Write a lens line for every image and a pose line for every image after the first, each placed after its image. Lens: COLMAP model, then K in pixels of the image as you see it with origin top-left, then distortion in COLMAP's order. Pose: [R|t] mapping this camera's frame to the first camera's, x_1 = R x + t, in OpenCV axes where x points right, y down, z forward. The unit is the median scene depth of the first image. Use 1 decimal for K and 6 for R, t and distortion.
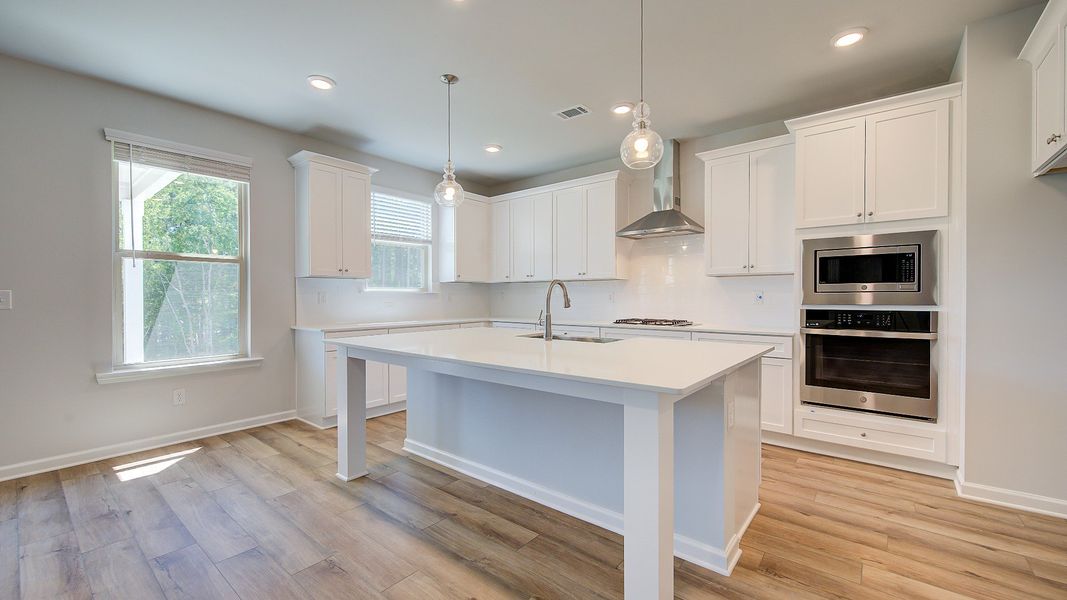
lens RADIAL K [[426.0, 0, 535.1], [0, 426.0, 299.9], [0, 0, 1]] dist [0.007211, -0.003174]
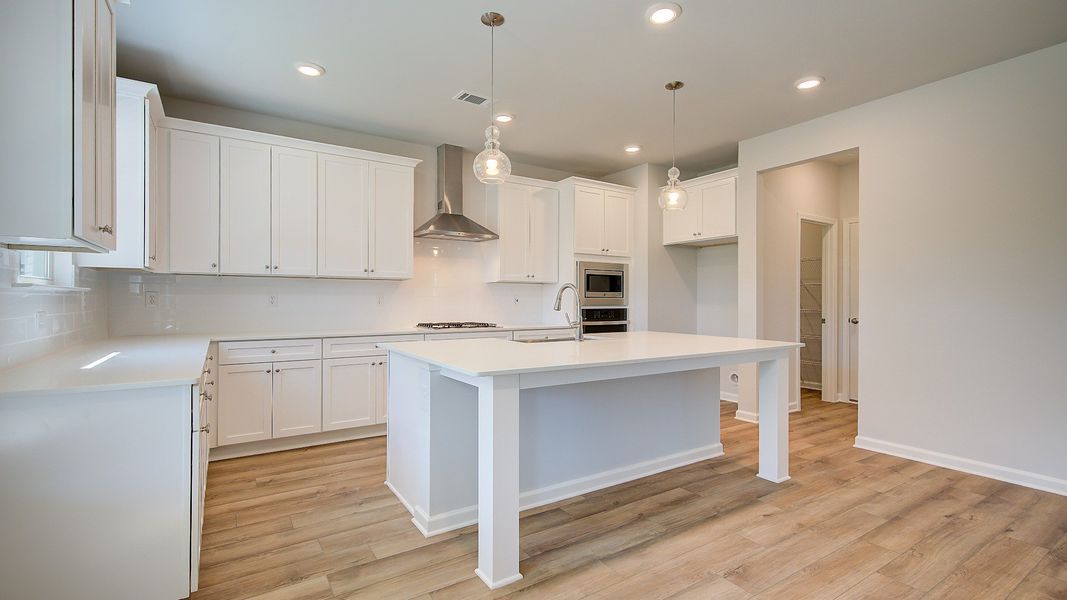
lens RADIAL K [[475.4, 0, 537.9], [0, 475.4, 304.8], [0, 0, 1]] dist [0.005626, -0.001681]
pose [[0.301316, -0.006504, 0.953502, -0.972917], [0.002681, 0.999979, 0.005974, -0.002559], [-0.953521, 0.000757, 0.301327, 0.646723]]
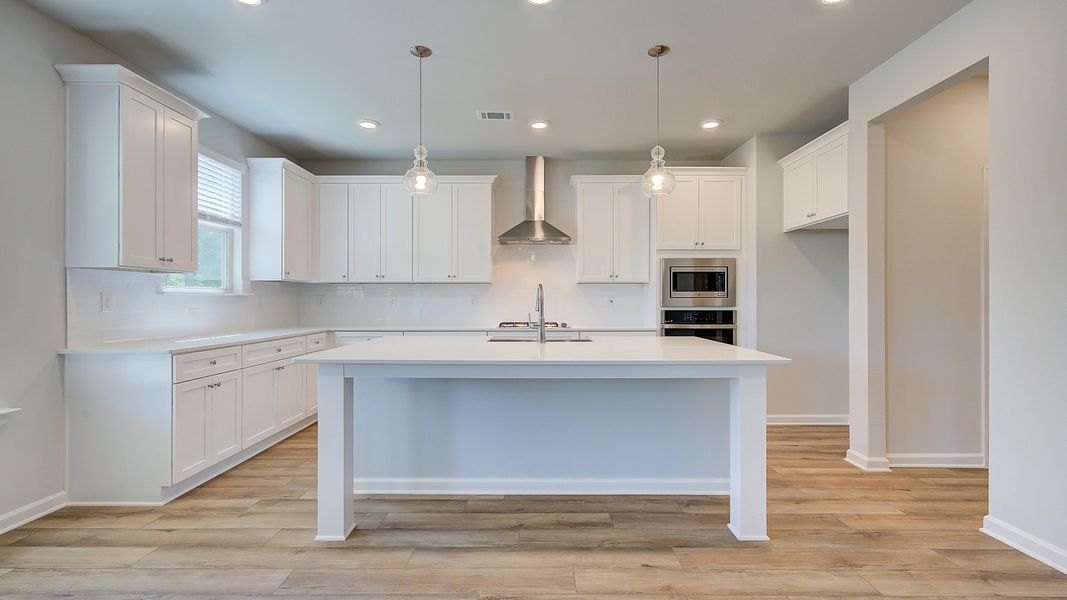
lens RADIAL K [[475.4, 0, 537.7], [0, 475.4, 297.3], [0, 0, 1]] dist [0.005626, -0.001681]
pose [[0.777021, 0.006289, 0.629443, -0.612116], [0.003201, 0.999898, -0.013941, 0.001113], [-0.629466, 0.012847, 0.776922, 0.093941]]
